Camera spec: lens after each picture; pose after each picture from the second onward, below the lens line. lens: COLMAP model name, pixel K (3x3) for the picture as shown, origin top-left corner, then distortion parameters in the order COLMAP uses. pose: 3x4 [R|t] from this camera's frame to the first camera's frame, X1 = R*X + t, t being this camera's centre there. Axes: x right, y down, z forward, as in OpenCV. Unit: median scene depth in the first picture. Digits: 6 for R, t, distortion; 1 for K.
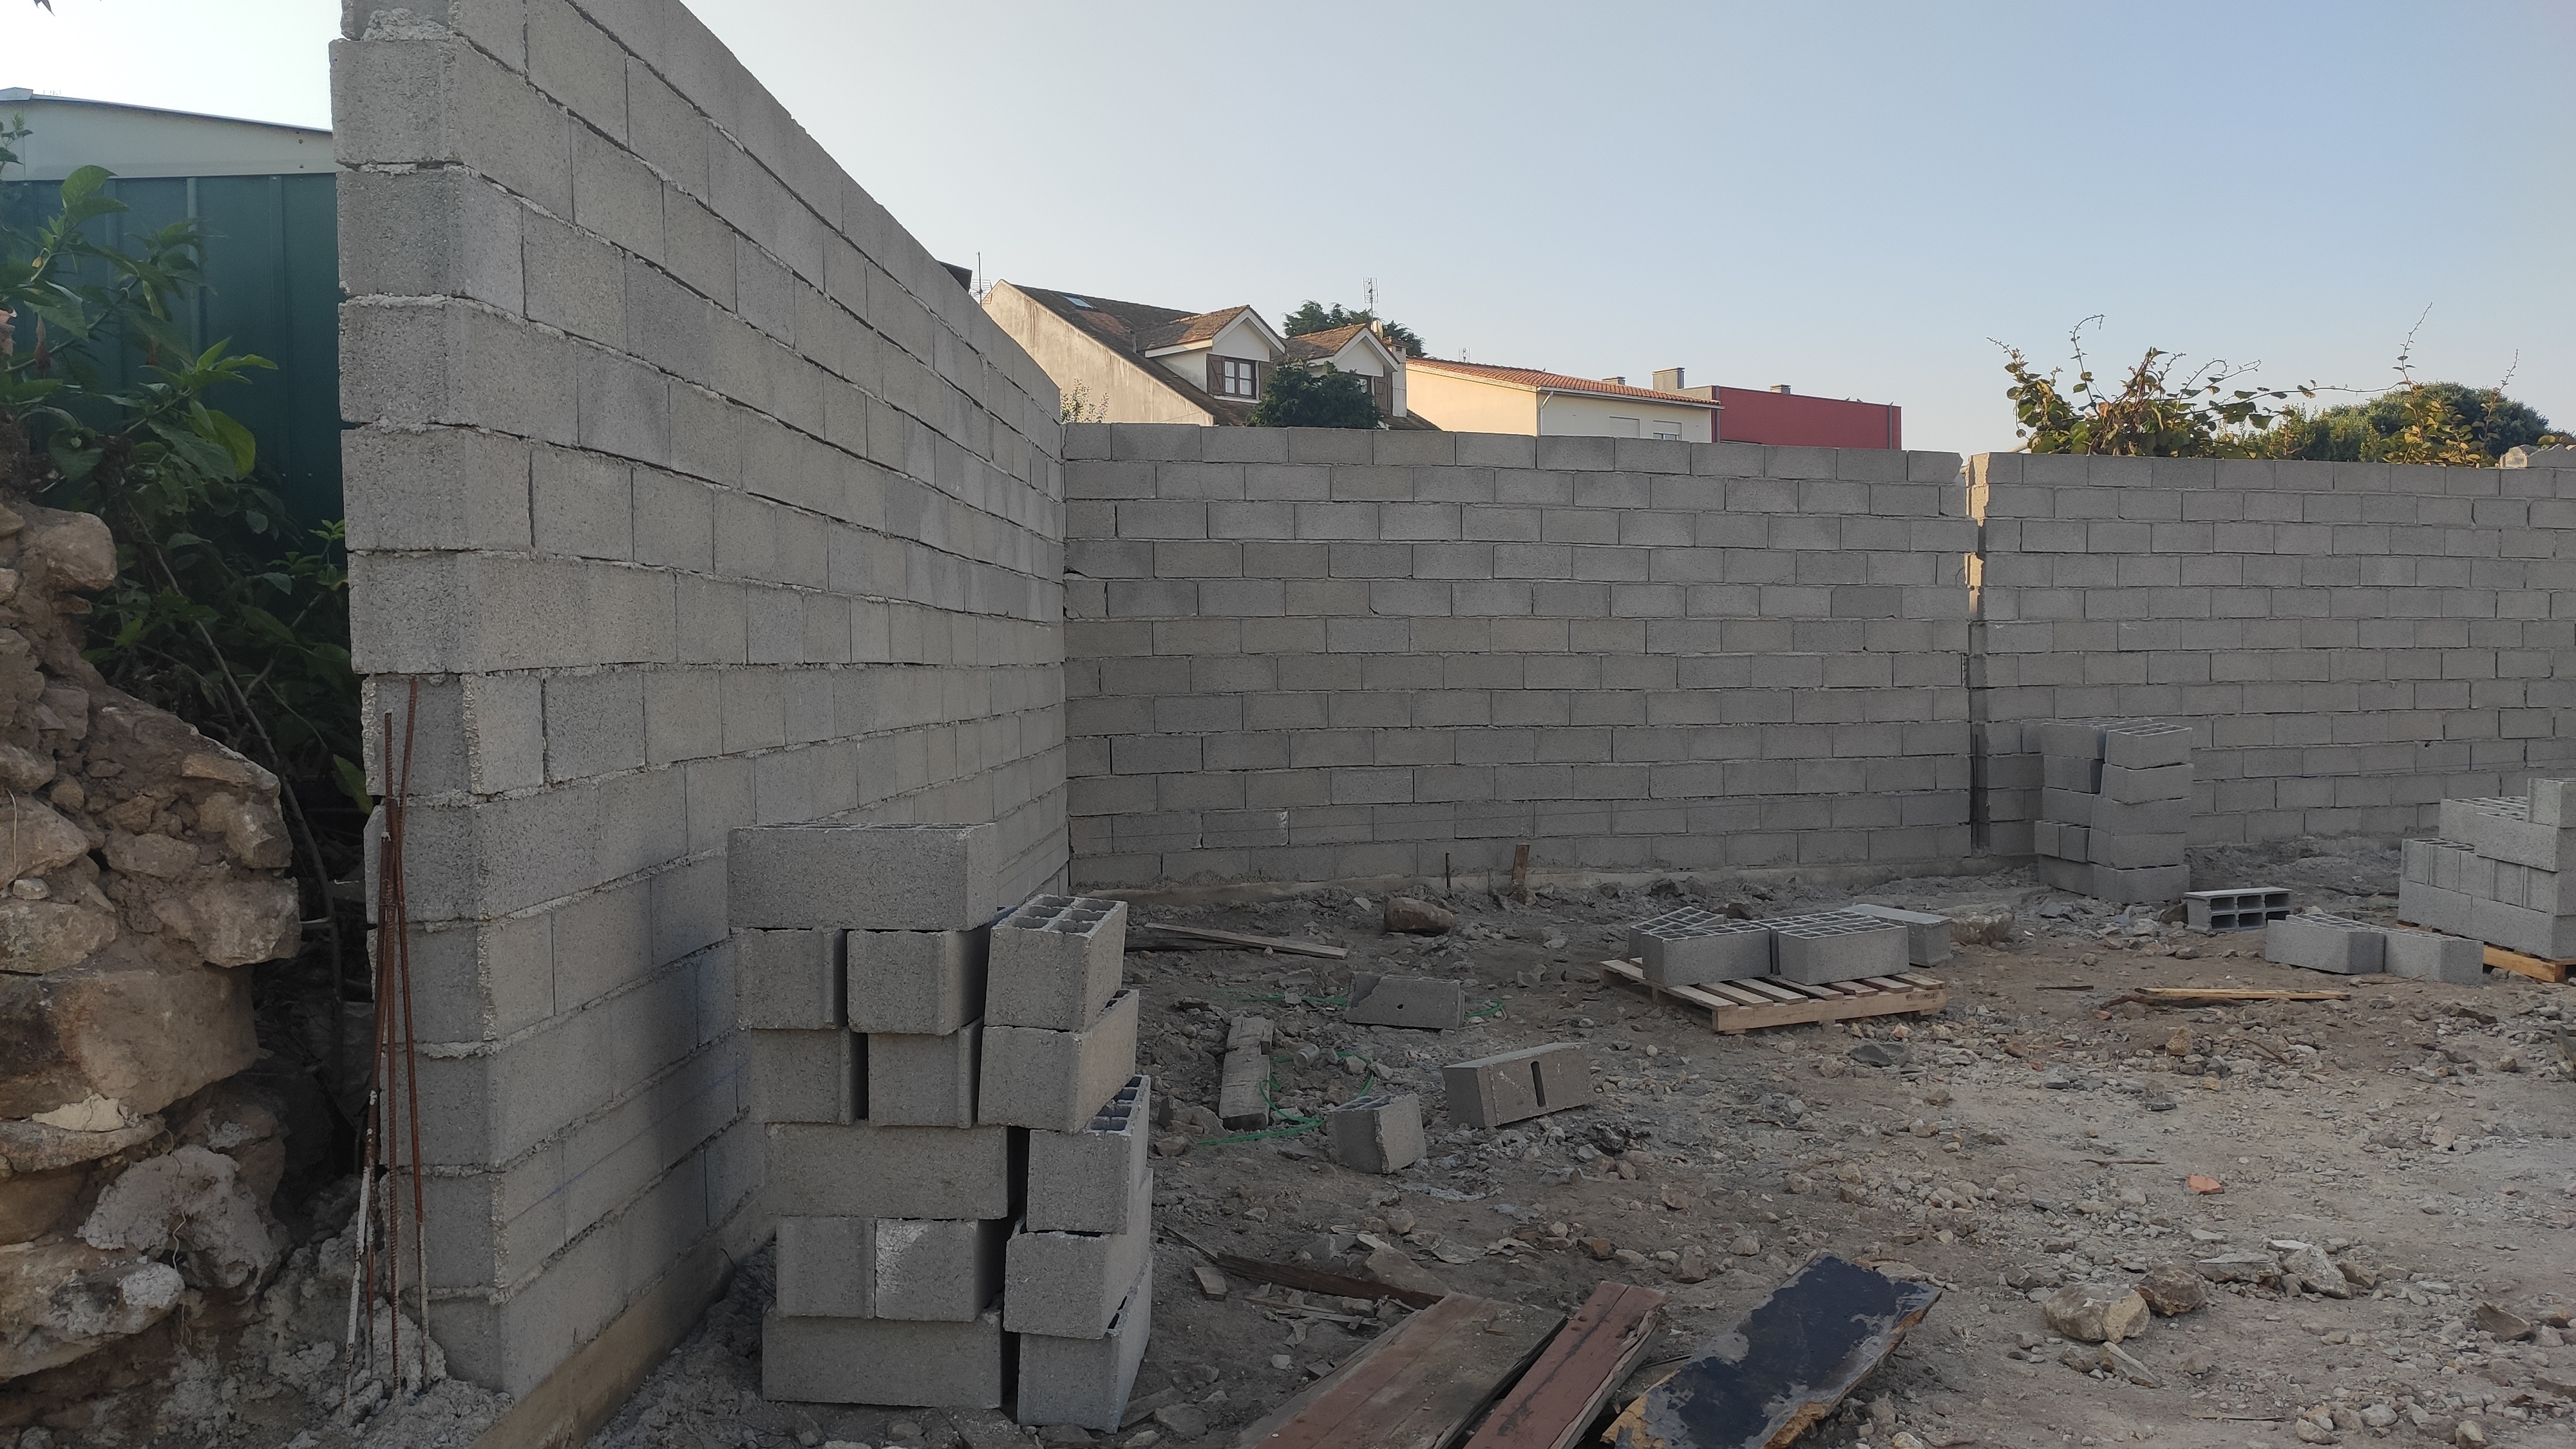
lens RADIAL K [[1922.0, 0, 1295.3], [0, 1922.0, 727.2], [0, 0, 1]] dist [0.075181, -0.107932]
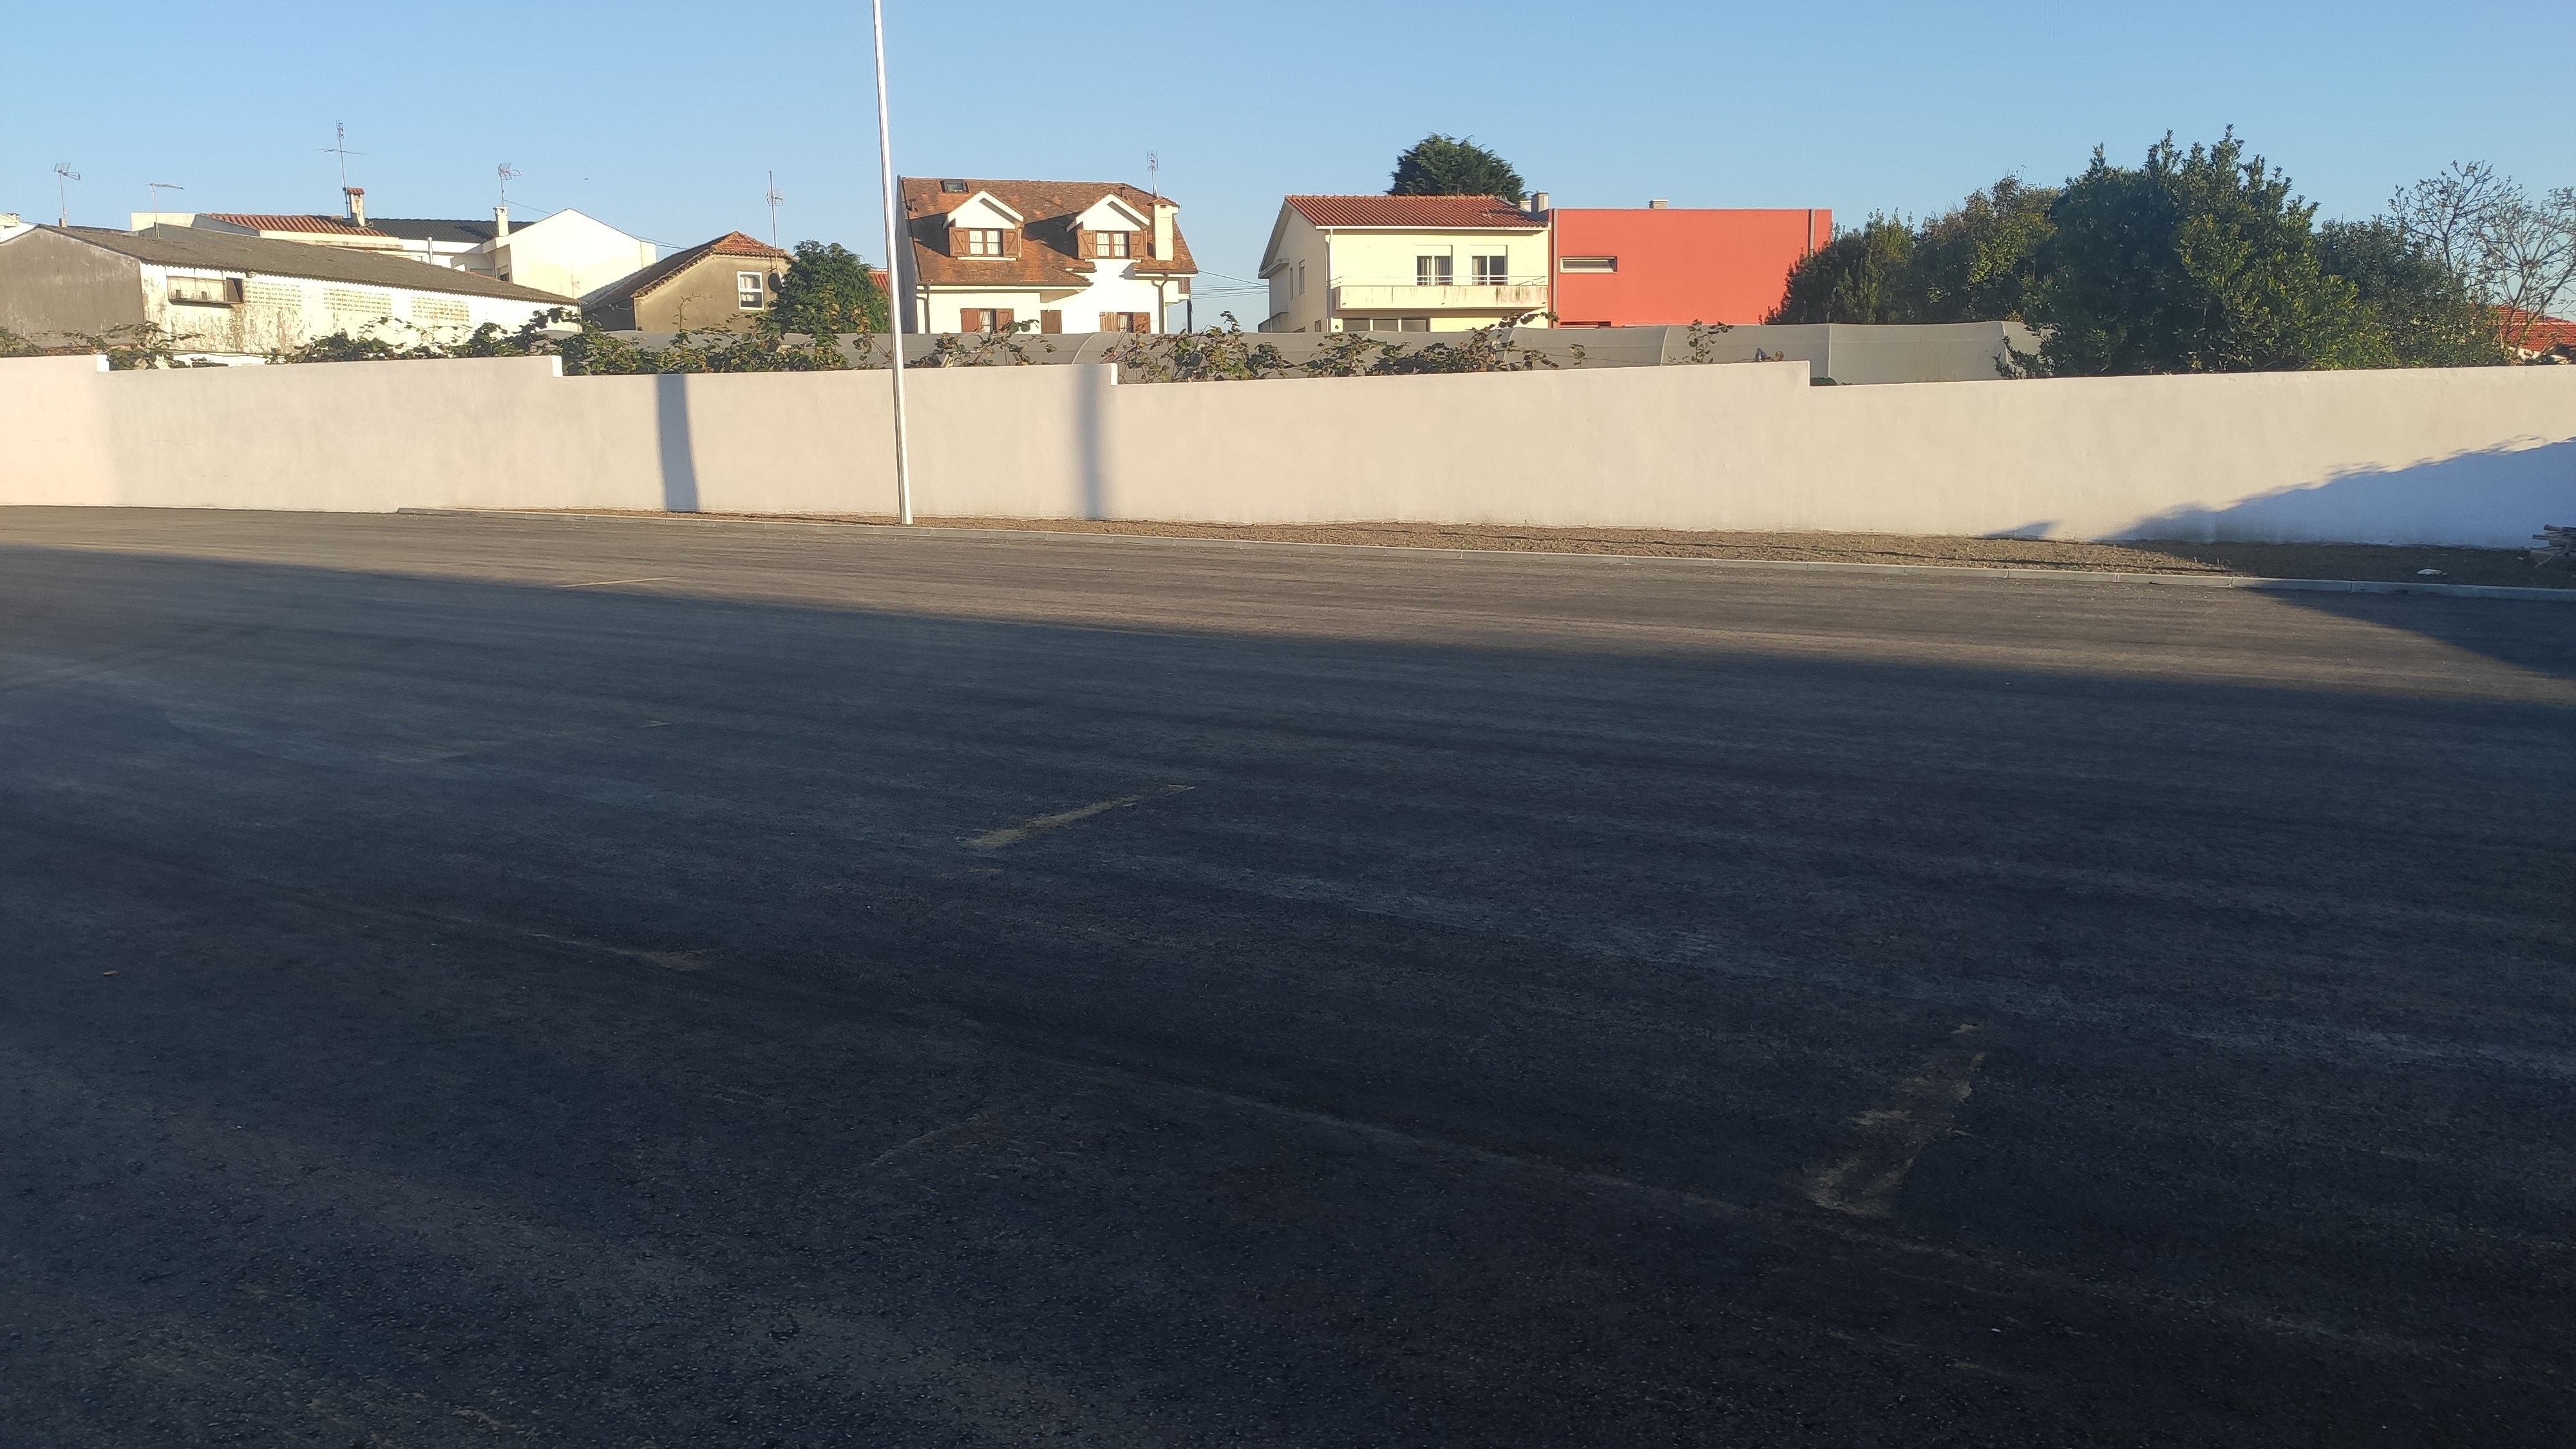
lens RADIAL K [[1922.0, 0, 1324.6], [0, 1922.0, 739.4], [0, 0, 1]] dist [0.075181, -0.107932]
pose [[0.859124, 0.083945, -0.504836, 3.539500], [-0.025858, 0.992316, 0.120999, -0.015268], [0.511114, -0.090899, 0.854693, -0.316148]]
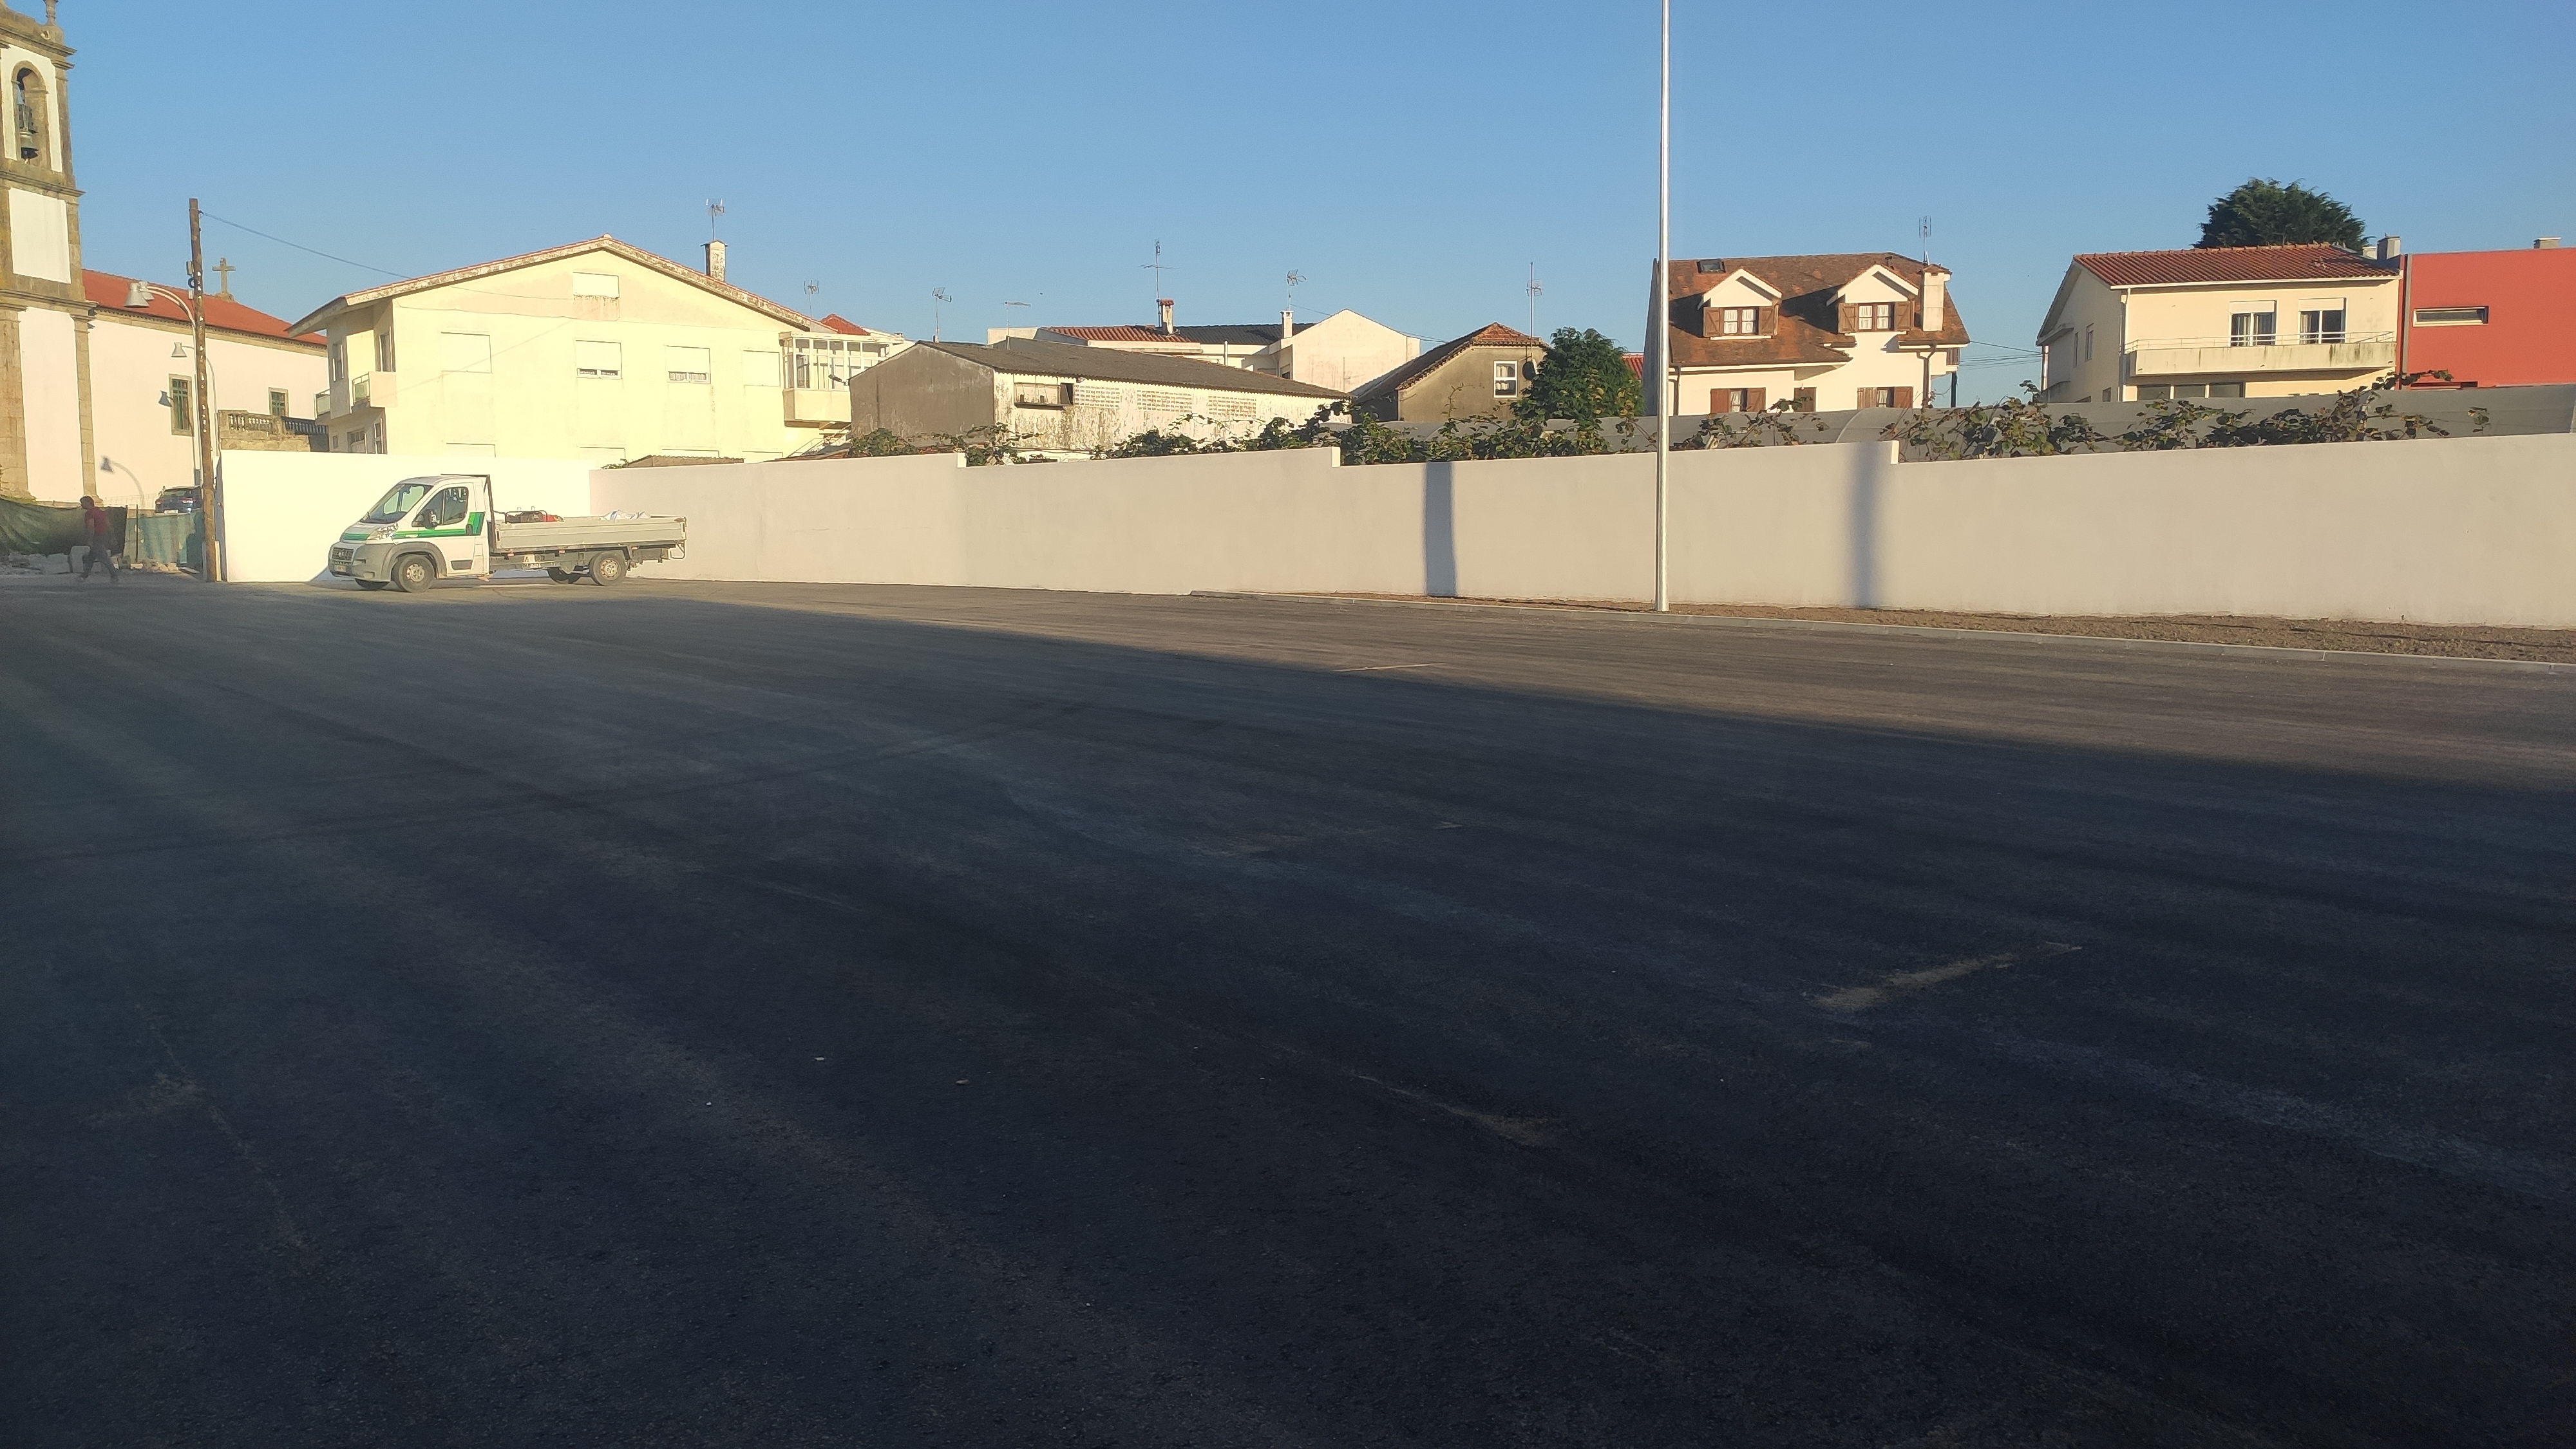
lens RADIAL K [[1922.0, 0, 1263.2], [0, 1922.0, 722.0], [0, 0, 1]] dist [0.075181, -0.107932]
pose [[0.596401, 0.087405, -0.797913, 3.367327], [-0.034820, 0.995935, 0.083071, -0.022725], [0.801931, -0.021760, 0.597020, -0.248566]]
